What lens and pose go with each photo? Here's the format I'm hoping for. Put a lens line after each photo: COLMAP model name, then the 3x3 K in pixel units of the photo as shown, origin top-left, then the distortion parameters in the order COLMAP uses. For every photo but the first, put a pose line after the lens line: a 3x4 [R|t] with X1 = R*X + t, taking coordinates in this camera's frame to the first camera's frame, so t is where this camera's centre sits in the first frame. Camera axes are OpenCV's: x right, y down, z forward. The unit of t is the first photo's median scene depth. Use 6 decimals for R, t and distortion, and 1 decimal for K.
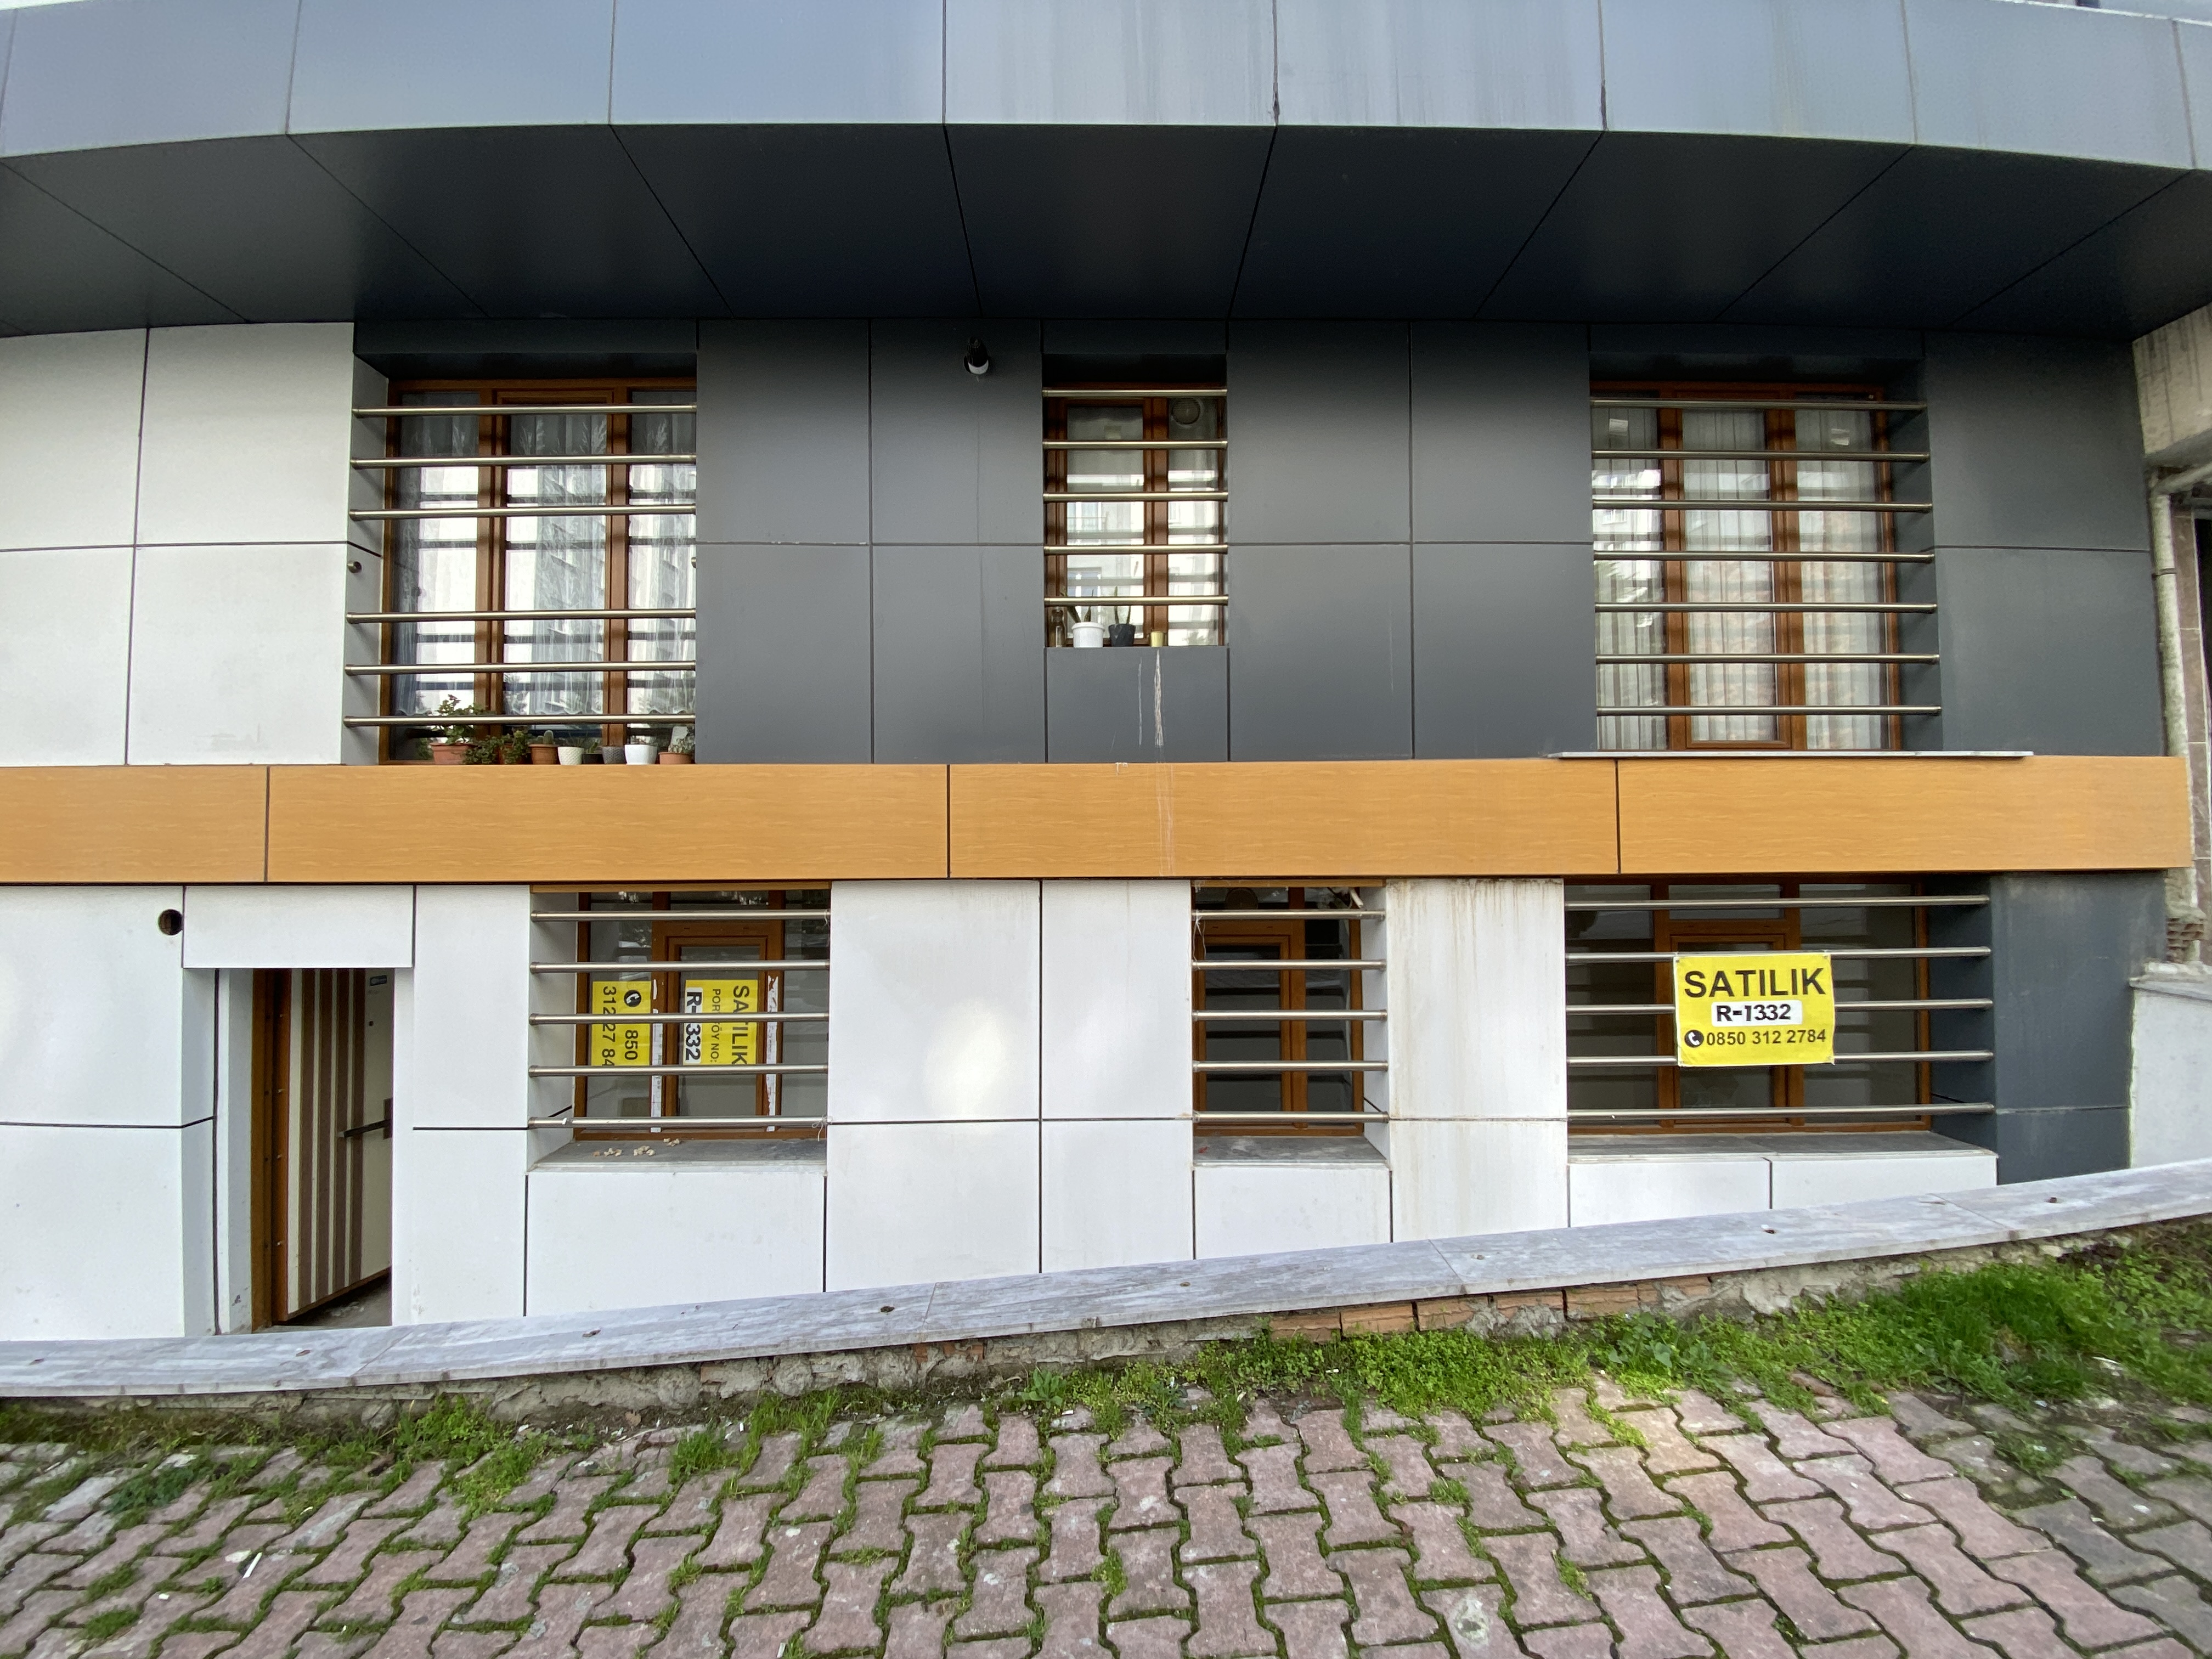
lens RADIAL K [[898.8, 0, 1105.5], [0, 898.8, 806.4], [0, 0, 1]] dist [0.014337, -0.007915]
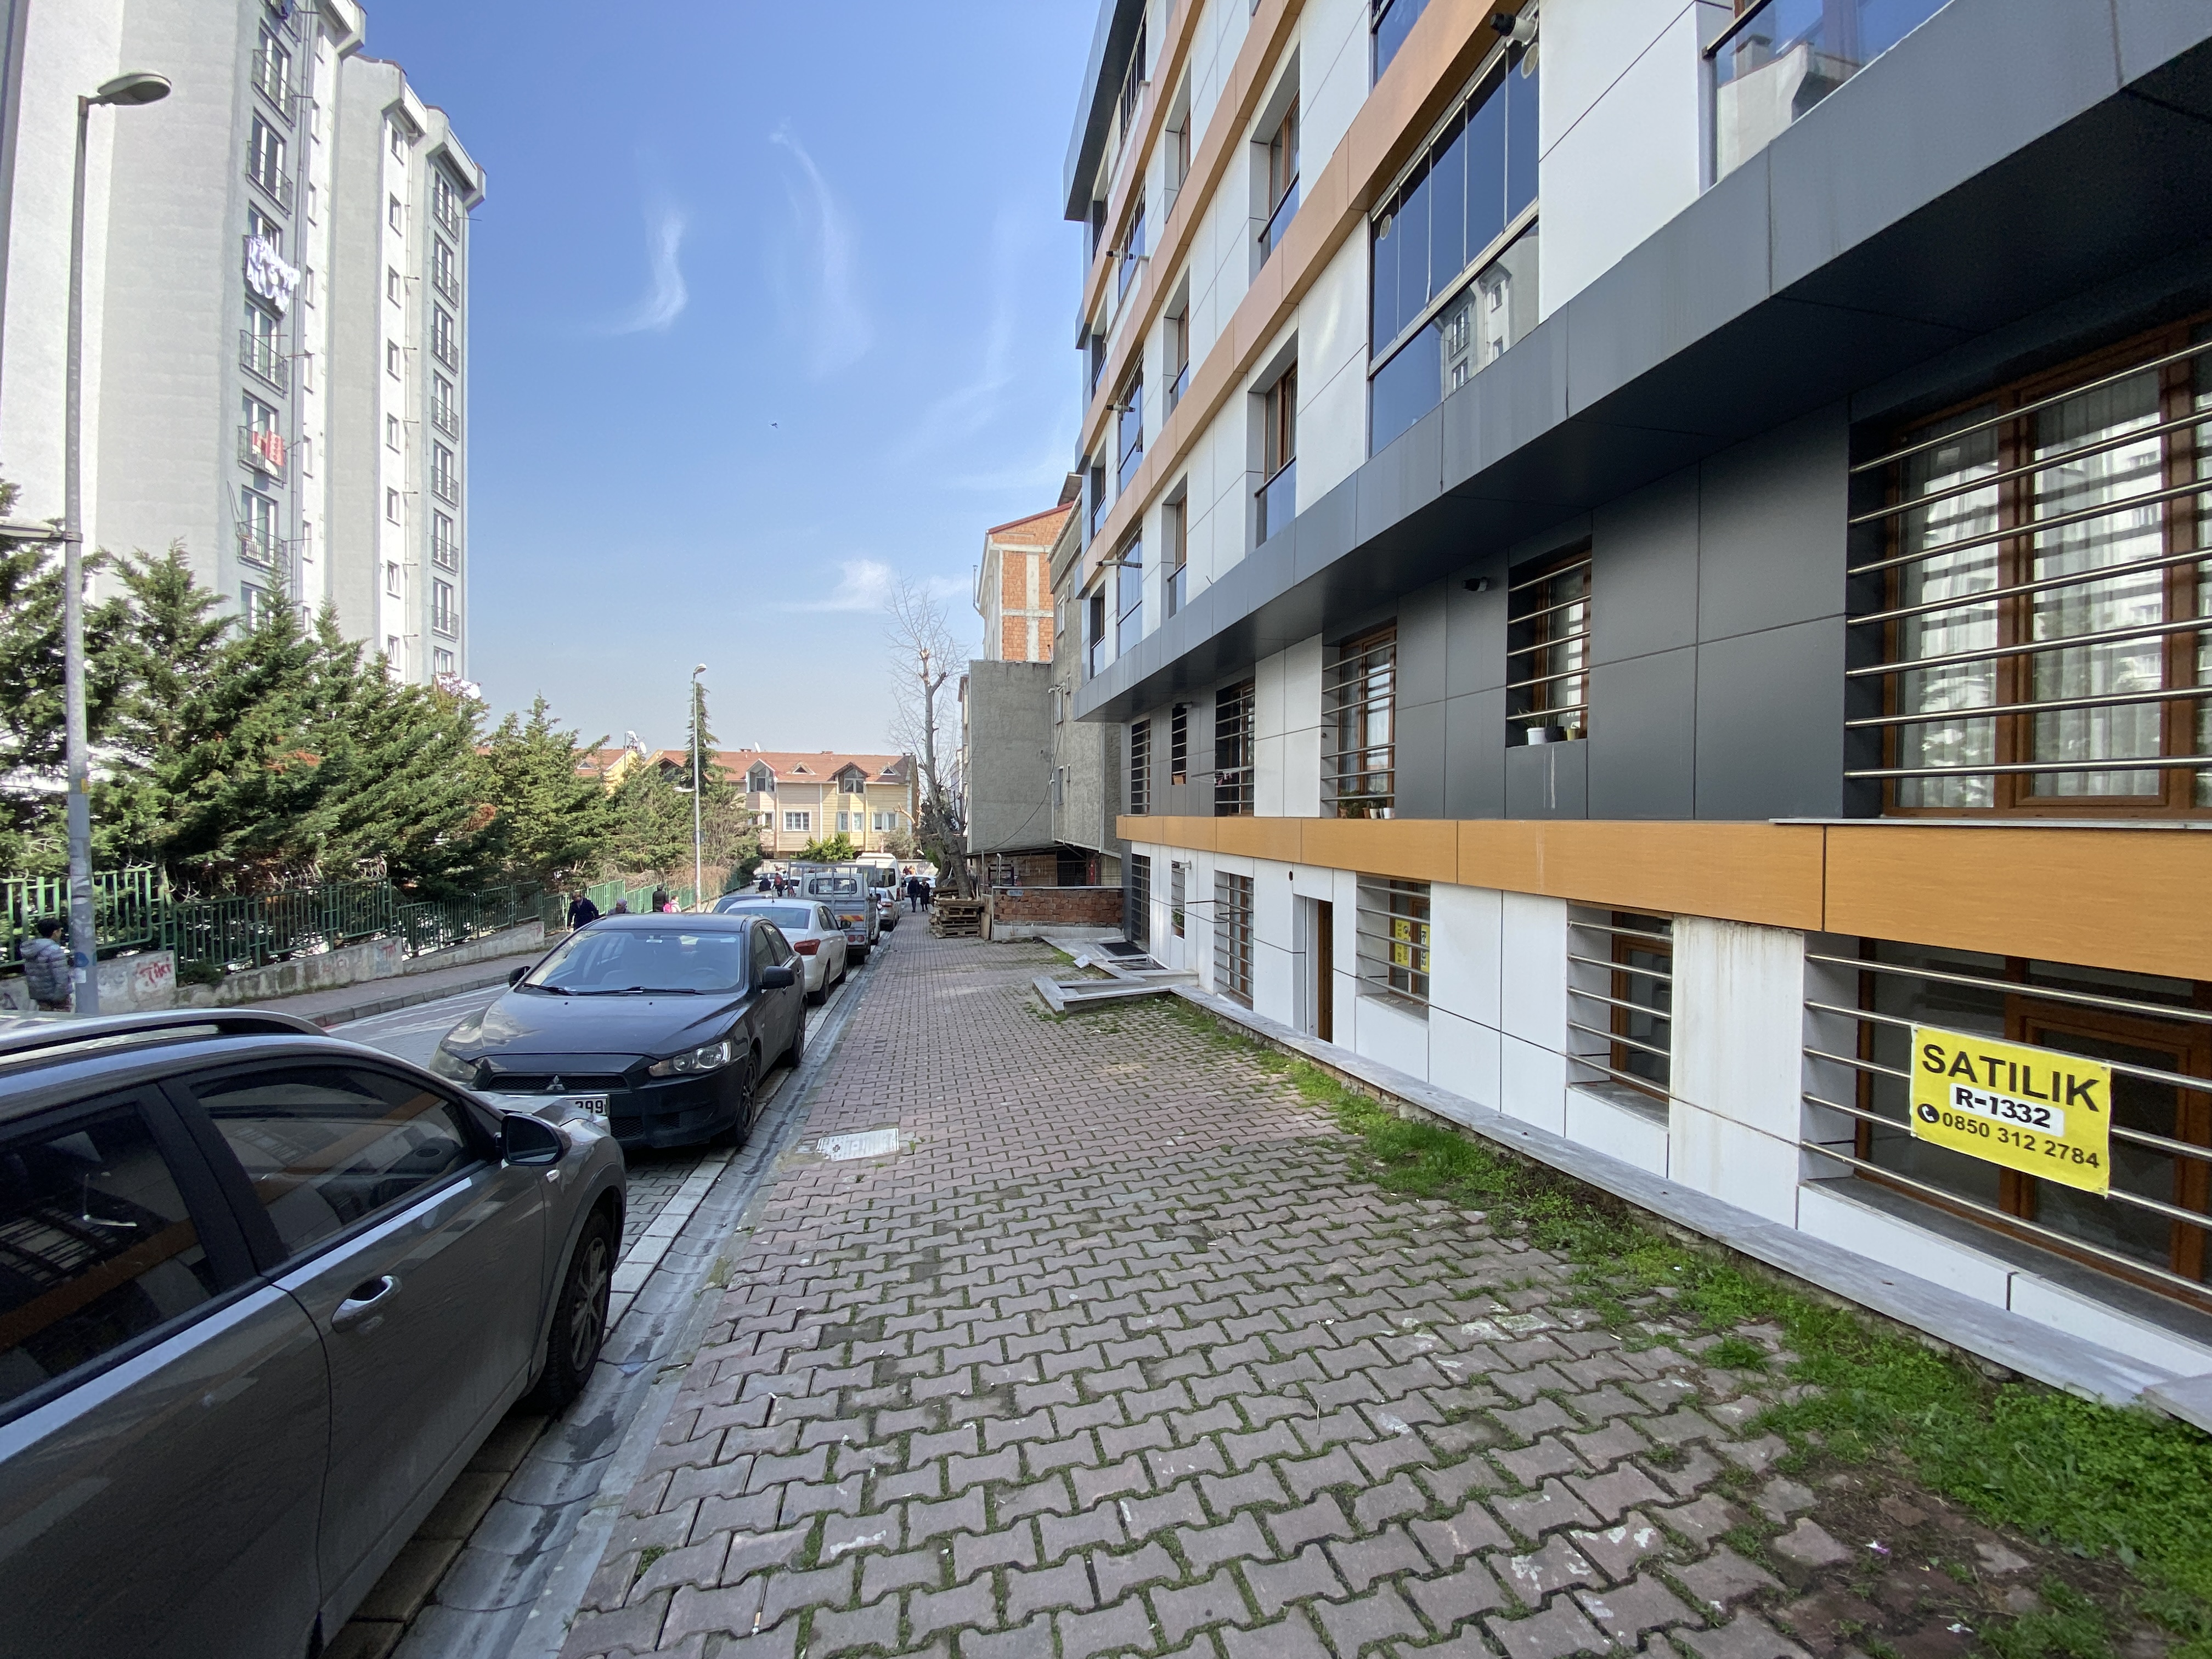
lens RADIAL K [[898.8, 0, 1101.8], [0, 898.8, 820.3], [0, 0, 1]] dist [0.014337, -0.007915]
pose [[0.187324, 0.014585, -0.982190, 1.432655], [0.020907, 0.999604, 0.018831, -0.094281], [0.982076, -0.024062, 0.186945, -0.045492]]
